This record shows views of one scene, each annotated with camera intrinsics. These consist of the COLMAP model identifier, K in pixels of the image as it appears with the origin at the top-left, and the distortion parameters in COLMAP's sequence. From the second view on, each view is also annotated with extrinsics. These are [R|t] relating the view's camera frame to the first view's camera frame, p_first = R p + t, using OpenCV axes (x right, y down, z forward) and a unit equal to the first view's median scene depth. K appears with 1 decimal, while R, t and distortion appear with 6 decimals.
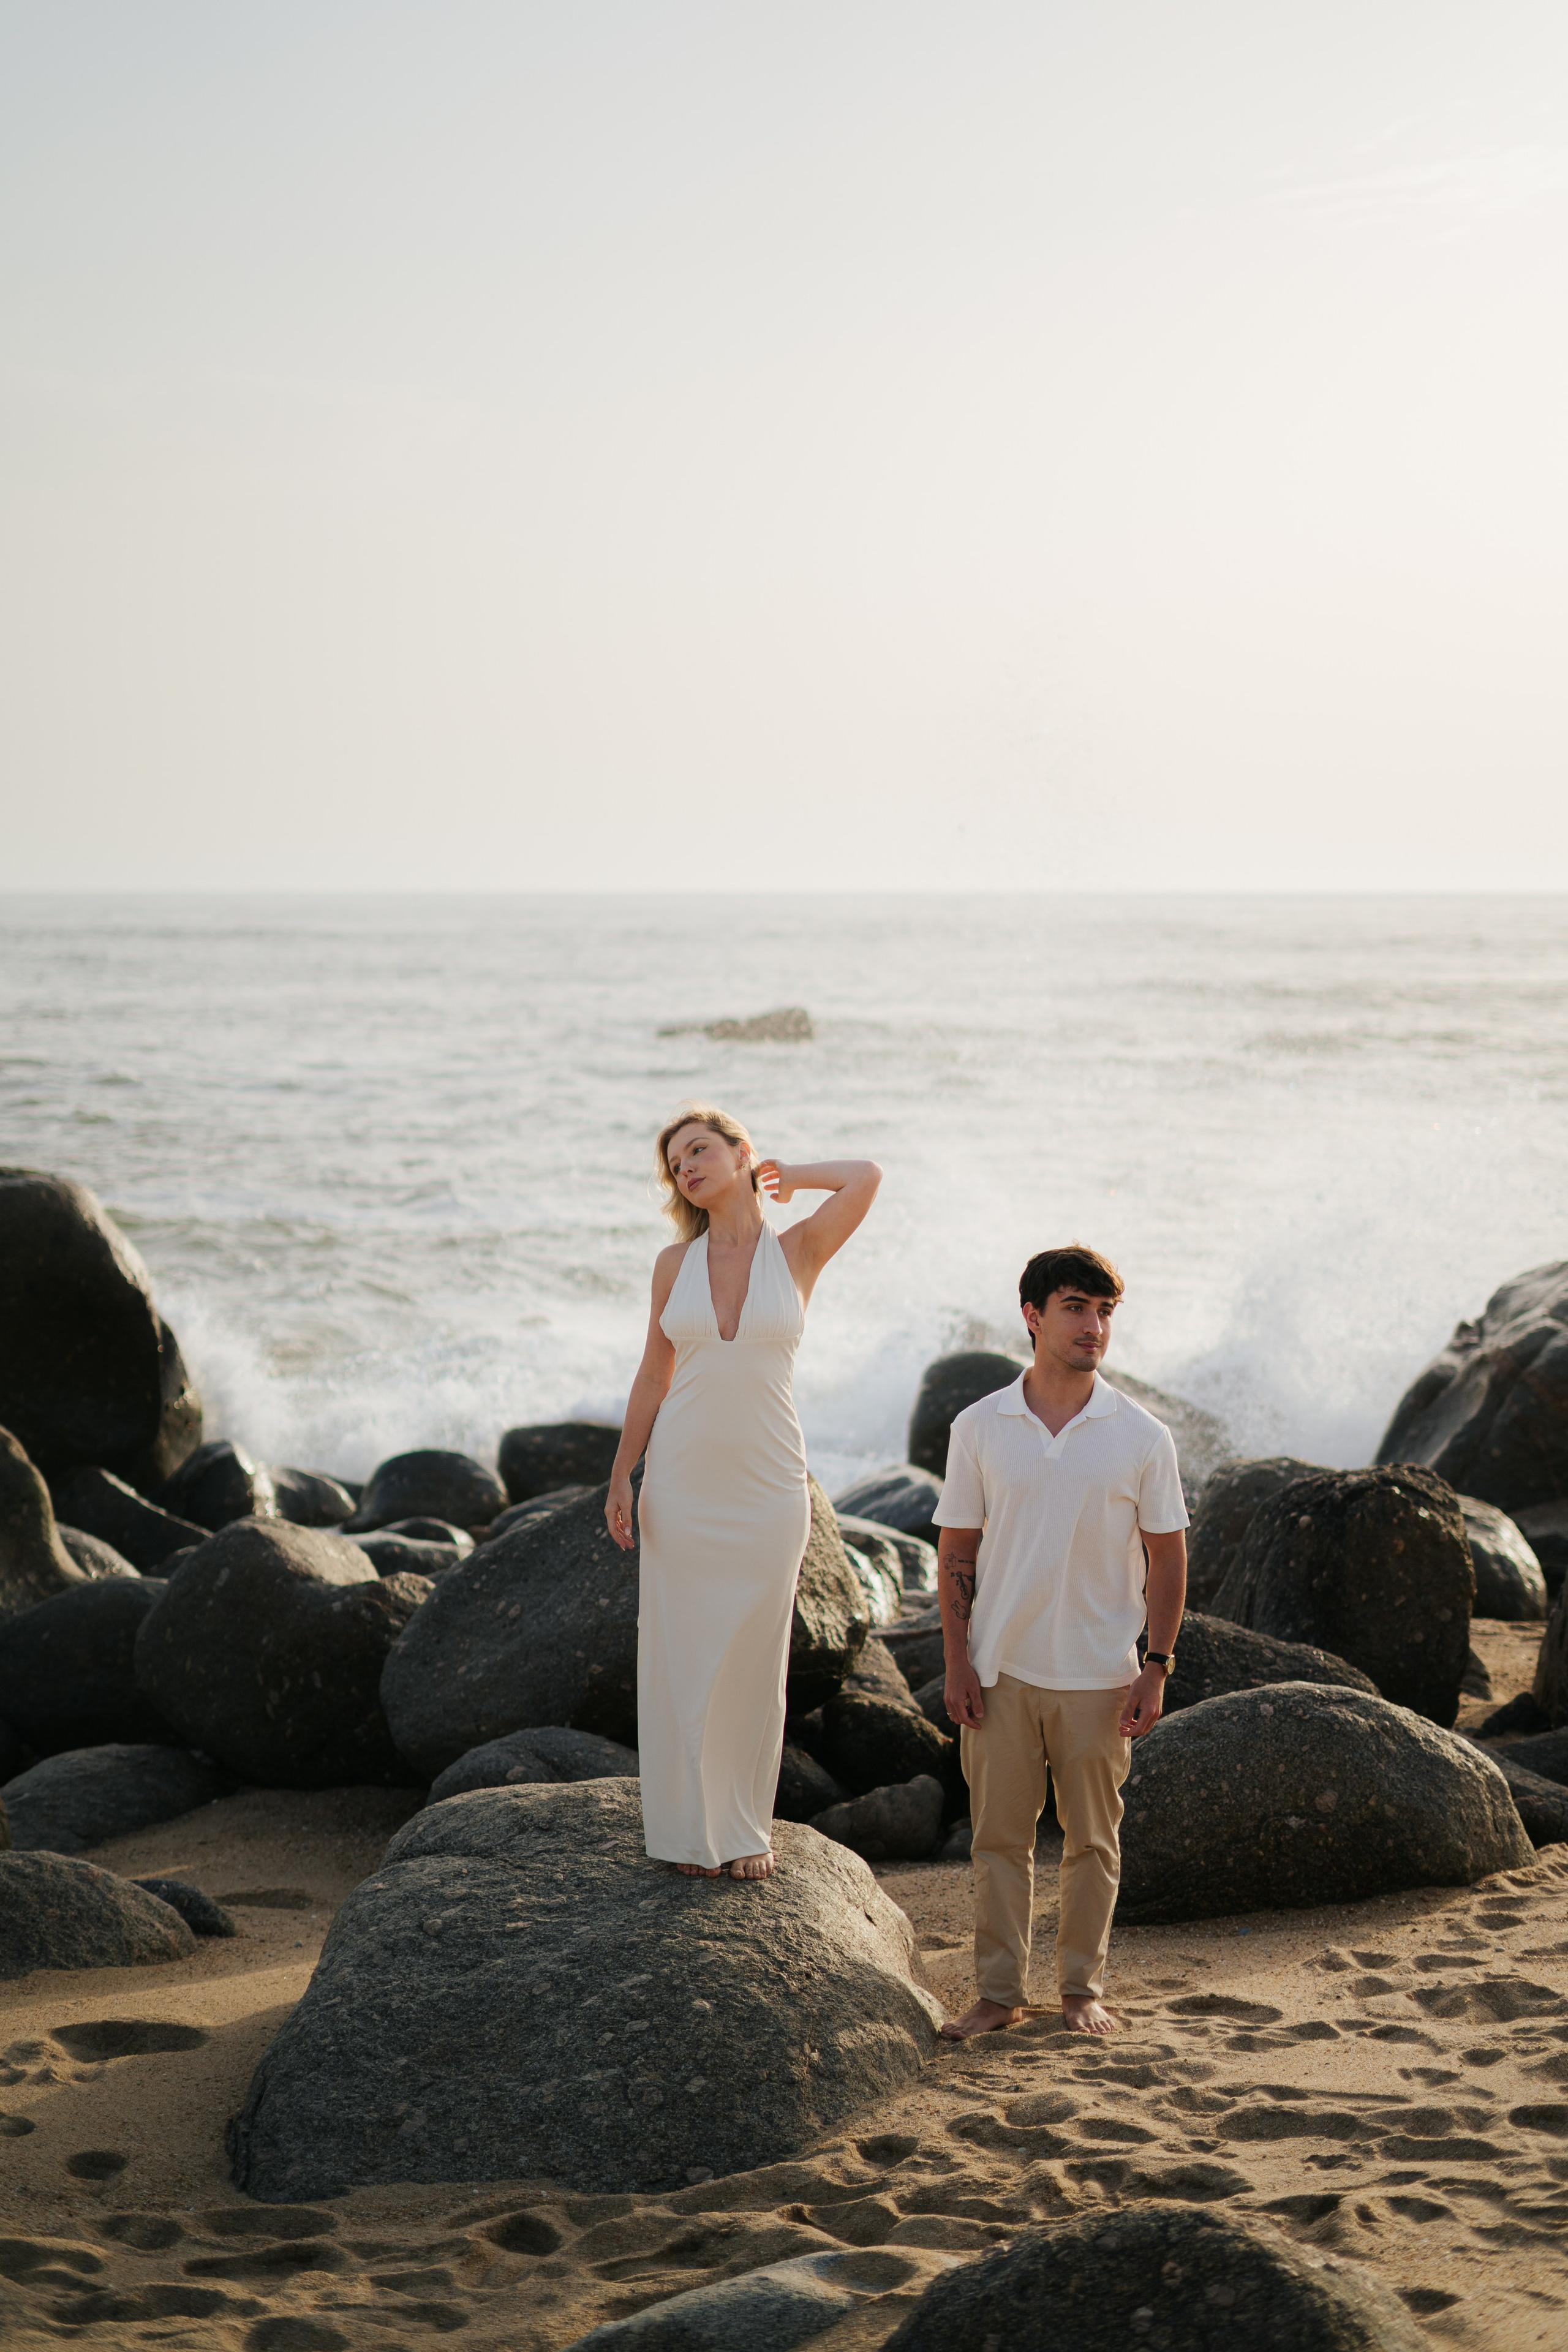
lens RADIAL K [[3352.7, 0, 786.5], [0, 3352.7, 849.9], [0, 0, 1]] dist [-0.025220, 0.000000]
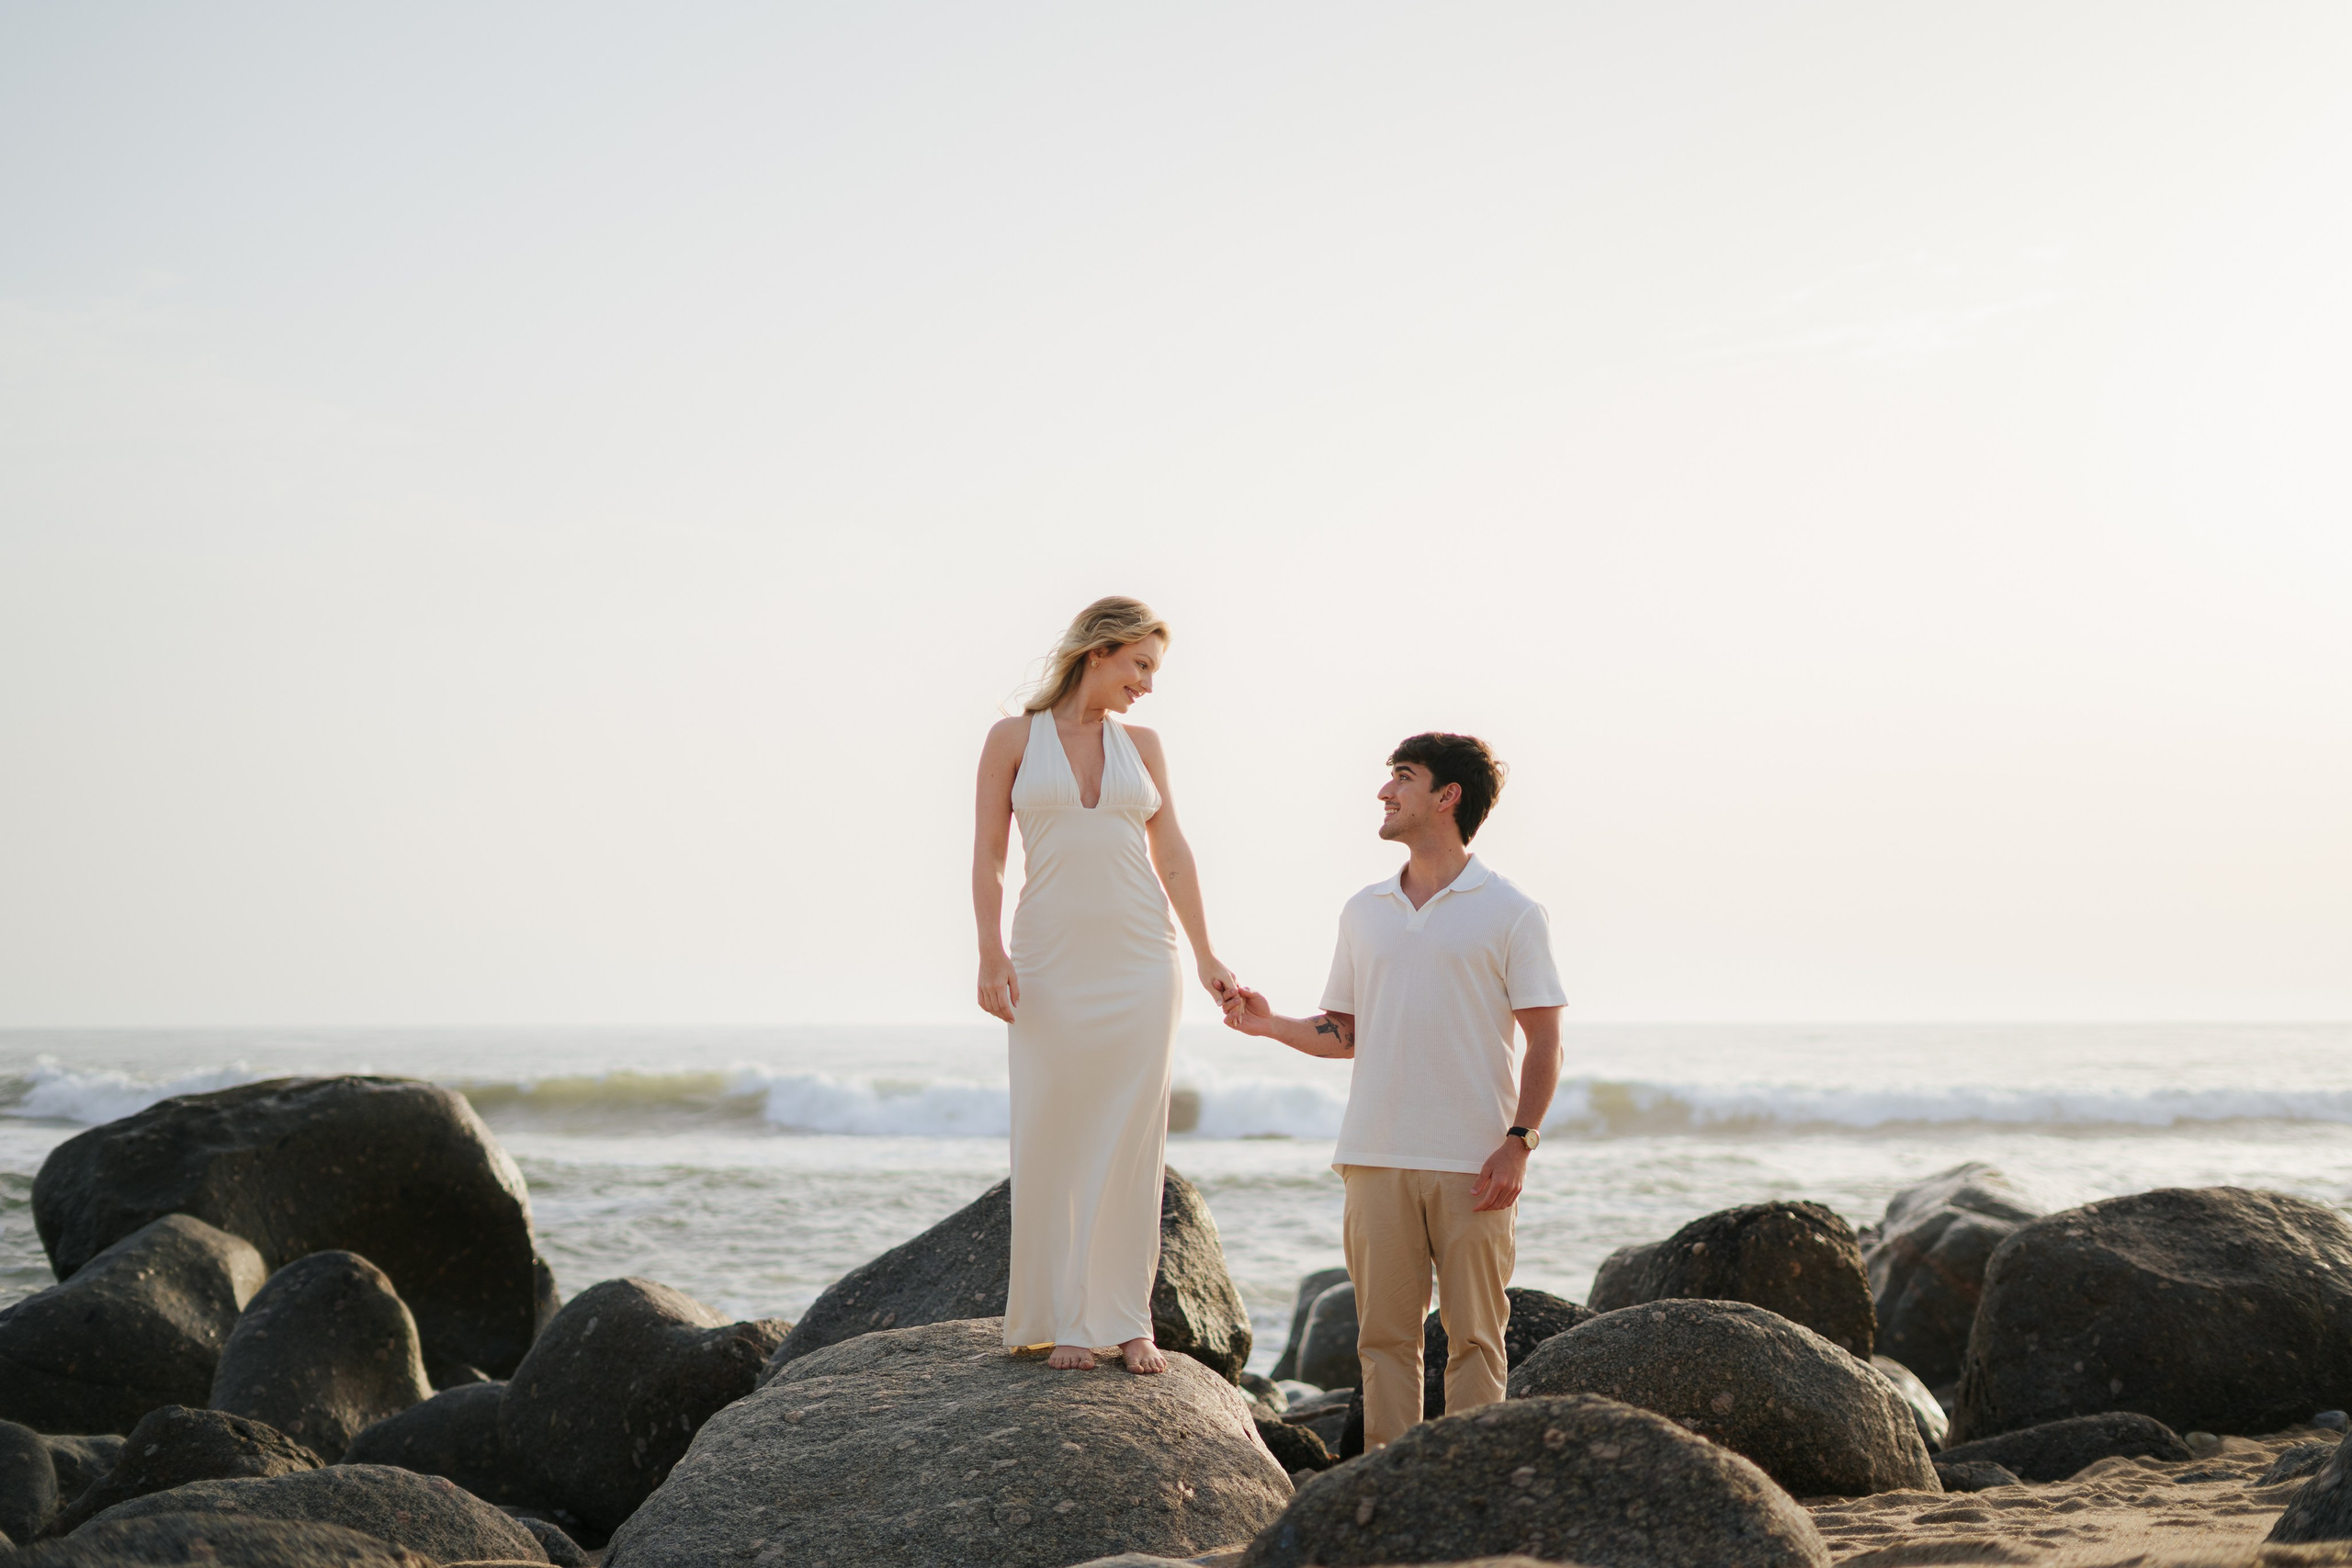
lens RADIAL K [[3352.4, 0, 1175.7], [0, 3352.4, 777.8], [0, 0, 1]] dist [-0.025220, 0.000000]
pose [[0.999990, -0.003215, -0.003016, 0.006672], [0.002765, 0.990337, -0.138652, 0.237009], [0.003433, 0.138642, 0.990337, 0.014628]]
